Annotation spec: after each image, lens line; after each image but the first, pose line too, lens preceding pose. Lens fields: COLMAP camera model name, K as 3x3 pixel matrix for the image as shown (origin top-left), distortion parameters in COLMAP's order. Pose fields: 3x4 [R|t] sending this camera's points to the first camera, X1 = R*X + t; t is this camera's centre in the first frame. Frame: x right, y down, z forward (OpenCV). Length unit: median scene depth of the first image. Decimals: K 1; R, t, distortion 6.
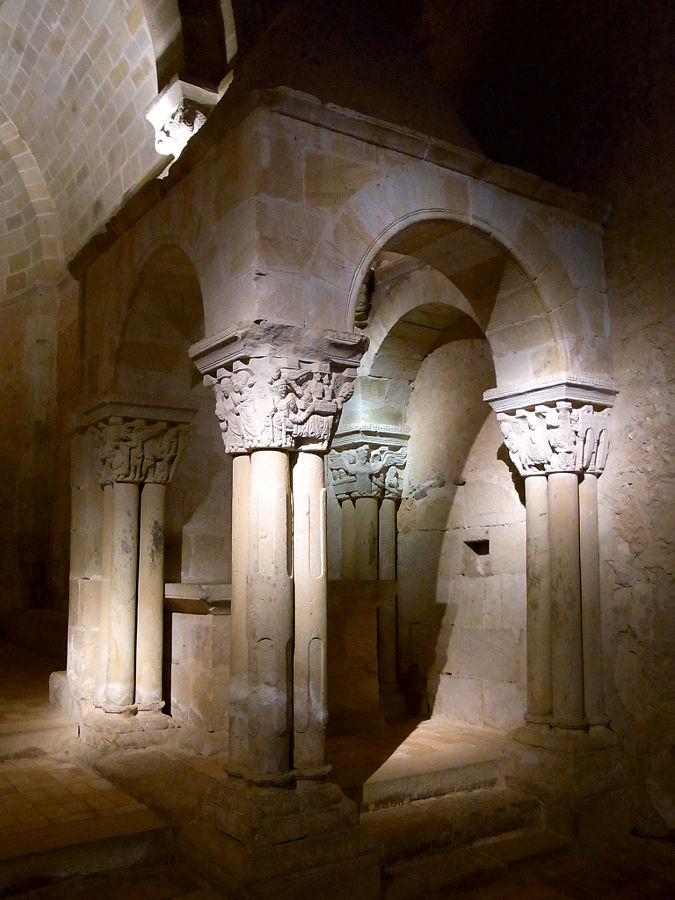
lens RADIAL K [[829.1, 0, 368.6], [0, 829.1, 438.7], [0, 0, 1]] dist [-0.074702, 0.079115]
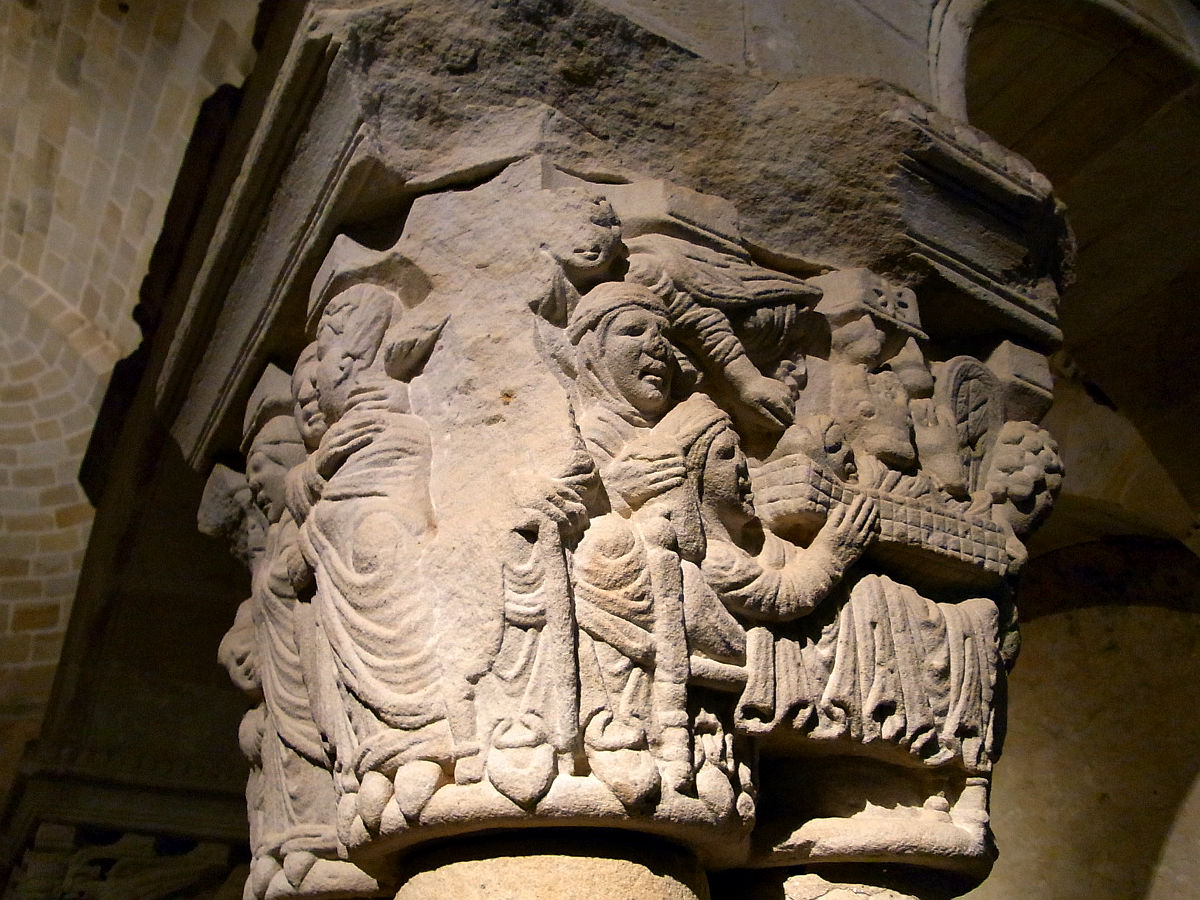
lens RADIAL K [[1076.2, 0, 601.4], [0, 1076.2, 450.9], [0, 0, 1]] dist [-0.142789, 0.117255]
pose [[0.996407, -0.059151, -0.060611, -0.099591], [0.027718, 0.904027, -0.426576, 0.025429], [0.080027, 0.423363, 0.902419, 0.843539]]
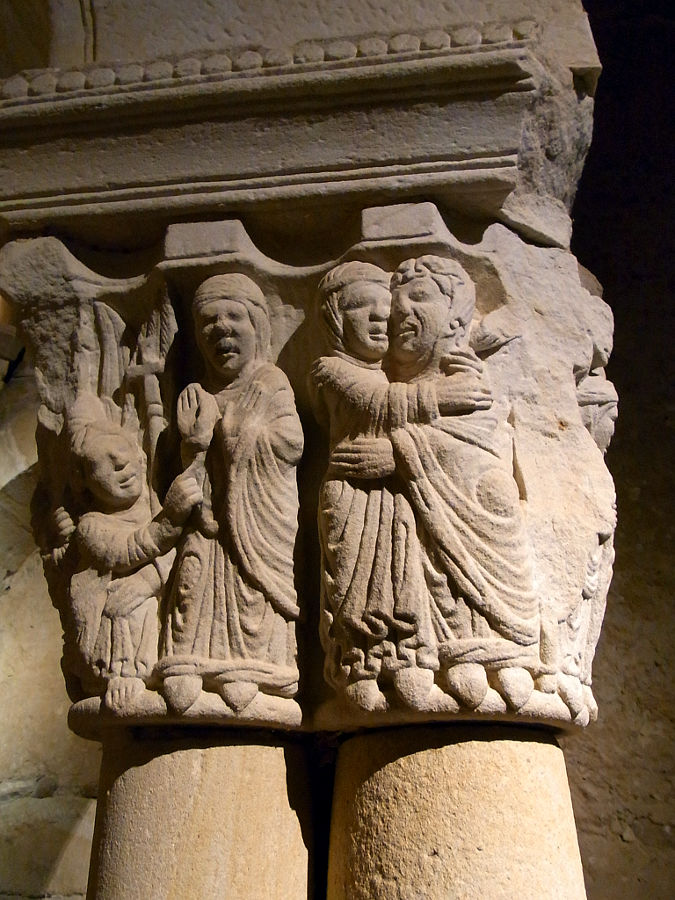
lens RADIAL K [[807.1, 0, 337.5], [0, 807.1, 450.0], [0, 0, 1]] dist [-0.142789, 0.117255]
pose [[0.690396, 0.338919, 0.639130, -0.264022], [-0.120439, 0.924988, -0.360405, 0.021567], [-0.713335, 0.171846, 0.679428, 0.903374]]
